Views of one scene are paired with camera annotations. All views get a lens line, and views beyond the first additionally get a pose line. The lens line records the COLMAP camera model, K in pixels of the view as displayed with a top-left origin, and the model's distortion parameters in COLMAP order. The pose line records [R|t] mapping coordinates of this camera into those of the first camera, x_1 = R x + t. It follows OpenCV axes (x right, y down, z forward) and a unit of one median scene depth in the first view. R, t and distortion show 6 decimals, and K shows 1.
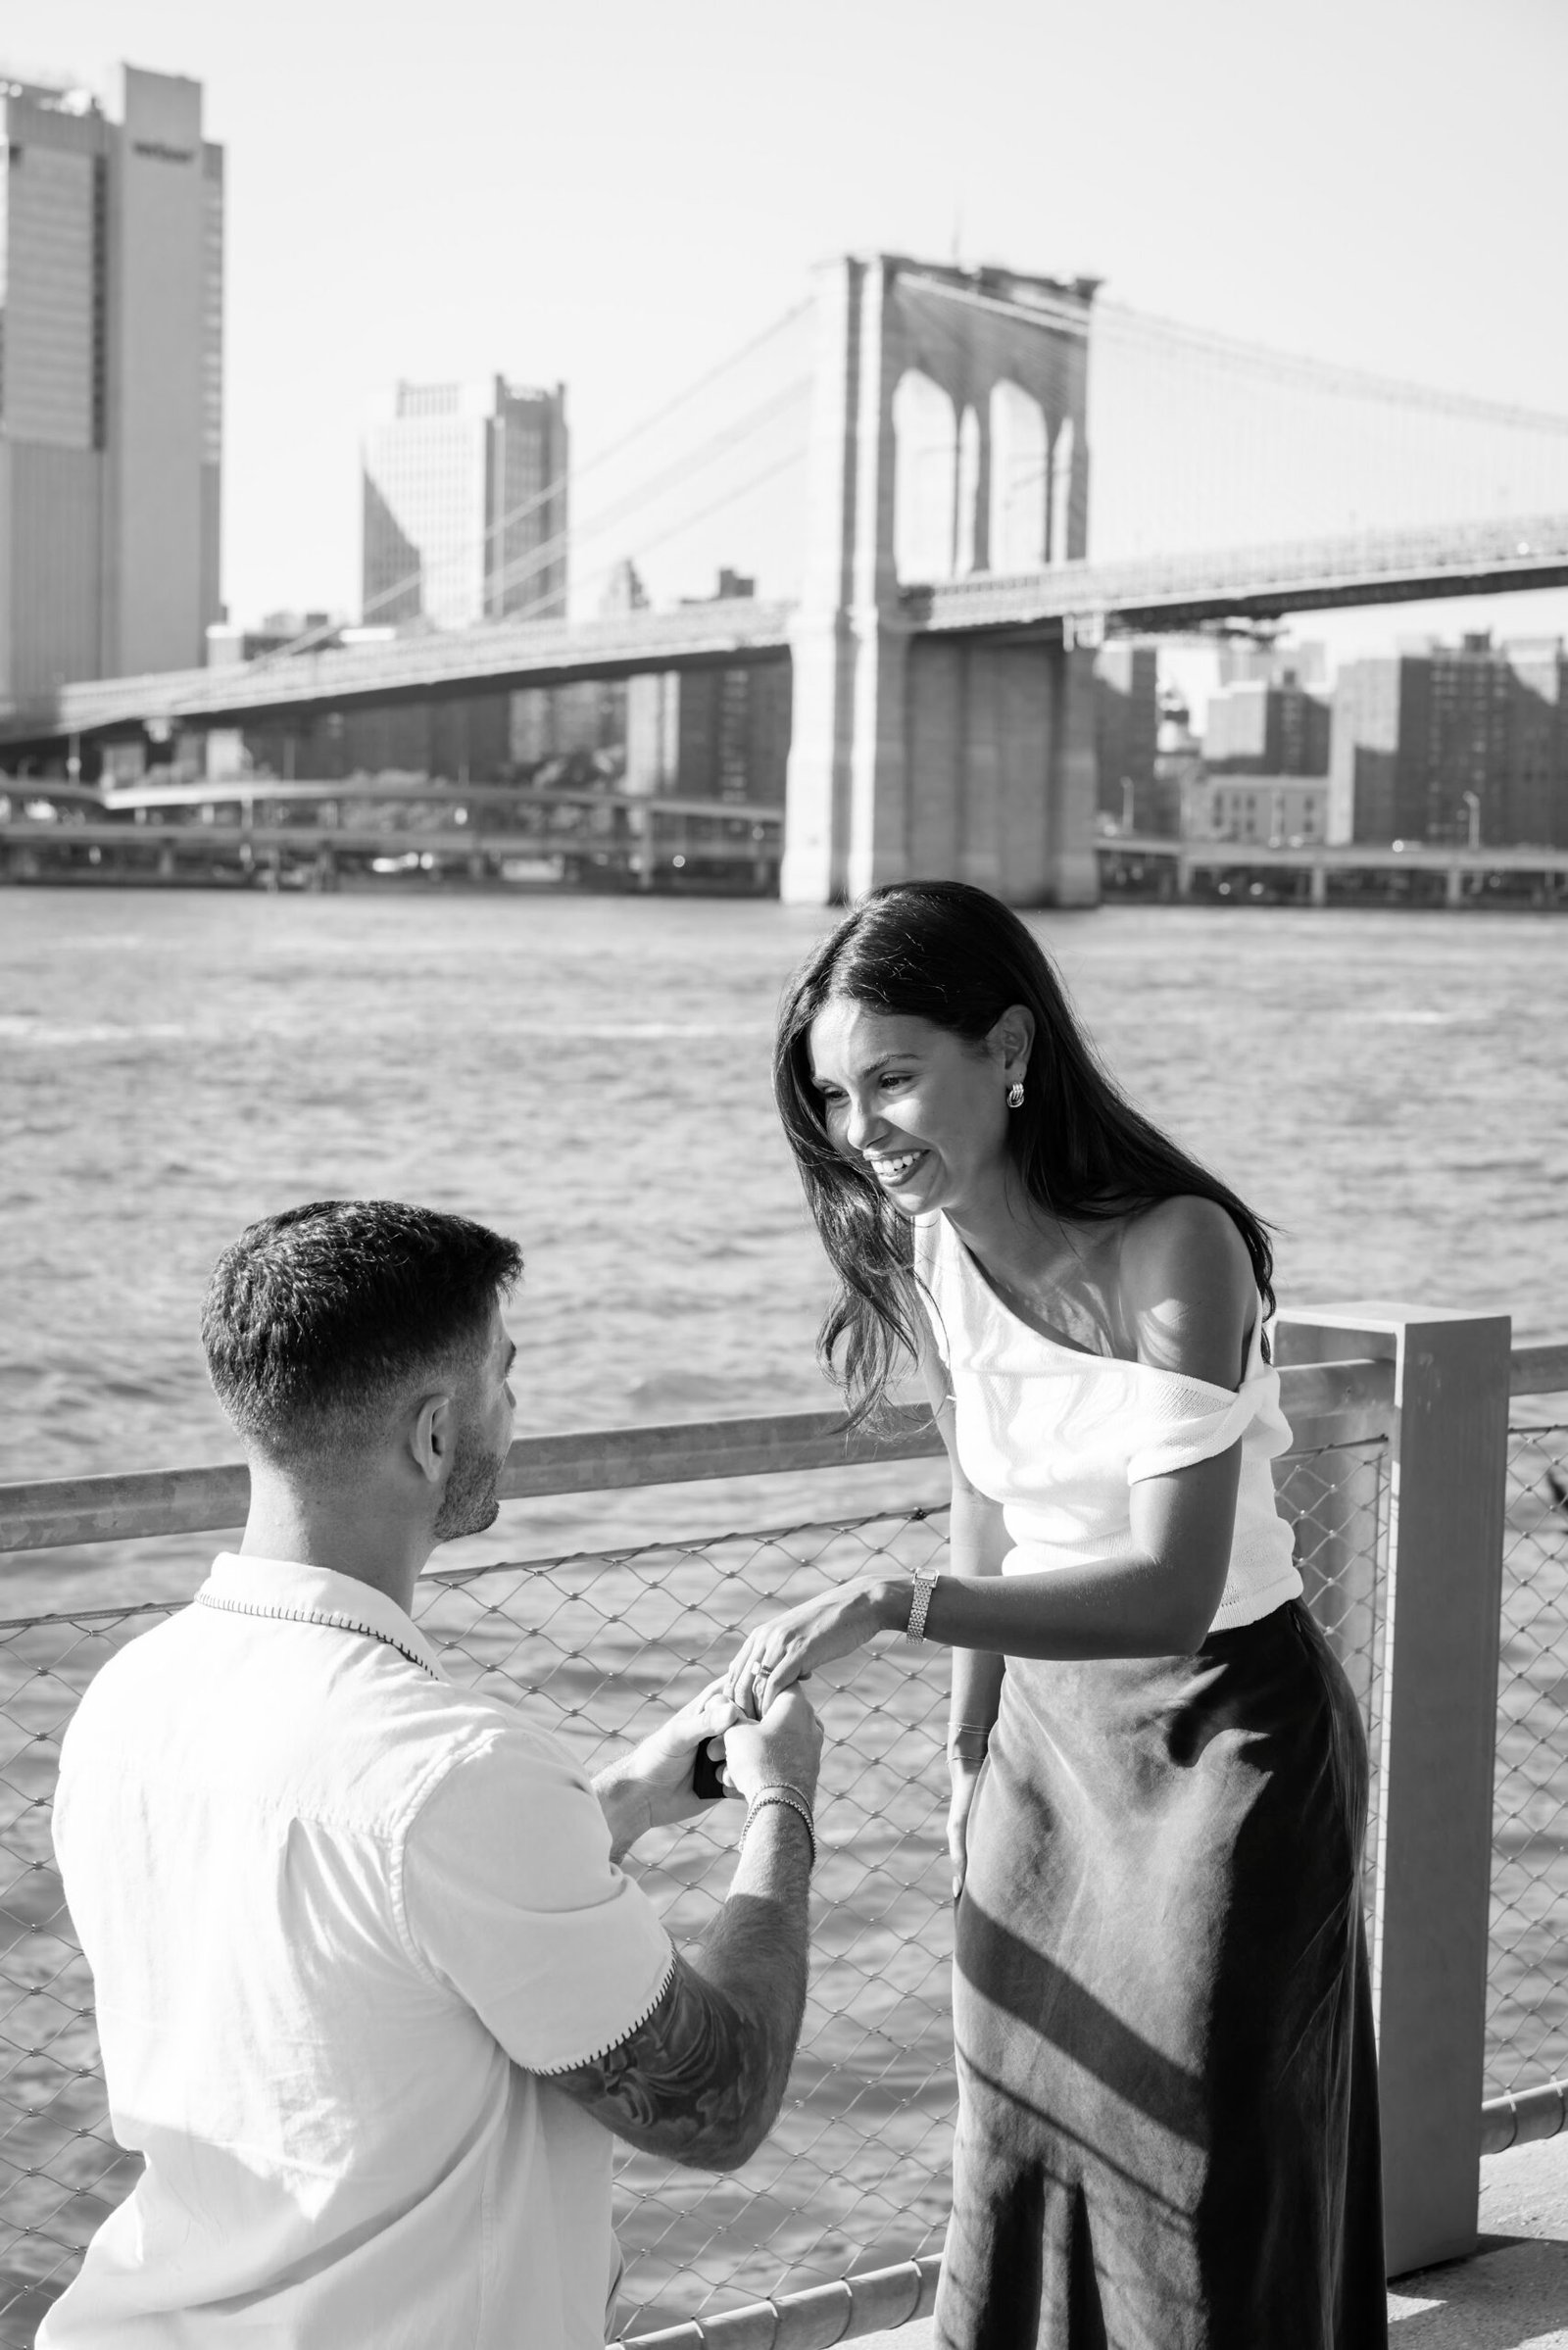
lens RADIAL K [[8378.0, 0, 784.0], [0, 8378.0, 1175.0], [0, 0, 1]] dist [-0.005133, -3.295184]
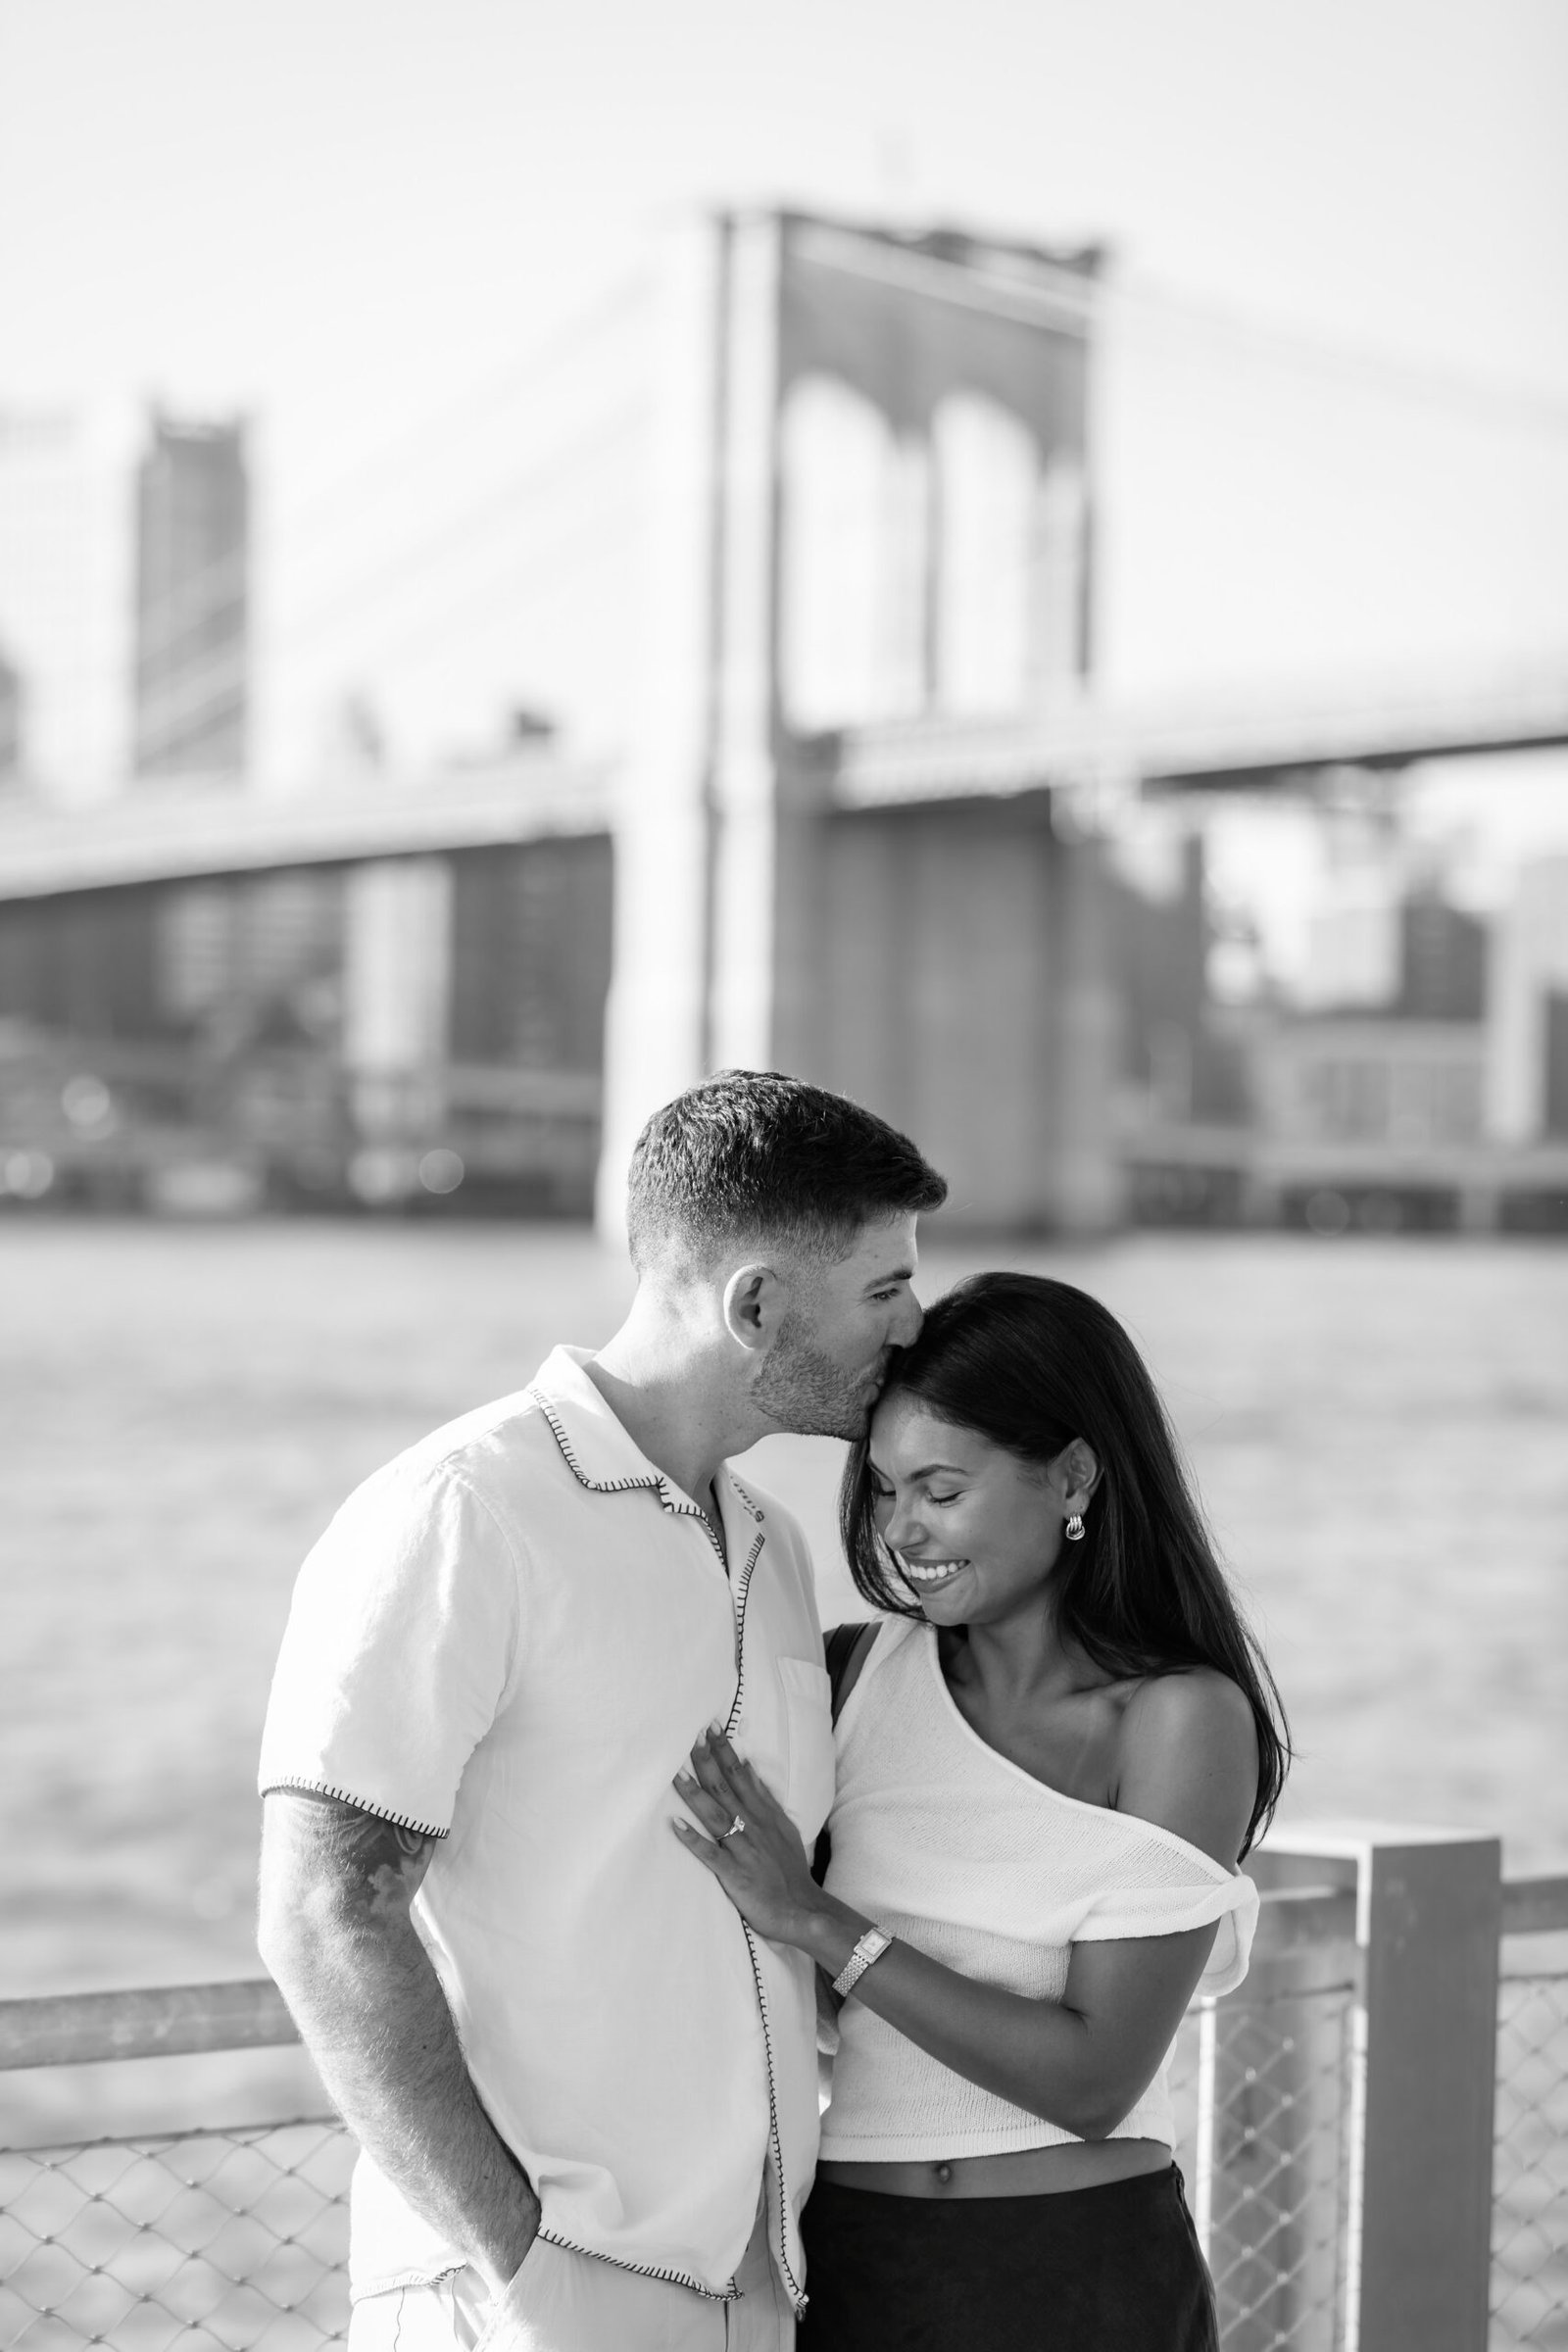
lens RADIAL K [[8385.0, 0, 784.0], [0, 8385.0, 1176.0], [0, 0, 1]] dist [-0.005133, -3.295184]
pose [[0.999831, -0.002143, 0.018267, 0.001410], [0.003196, 0.998322, -0.057824, -0.001592], [-0.018112, 0.057873, 0.998160, 0.384136]]
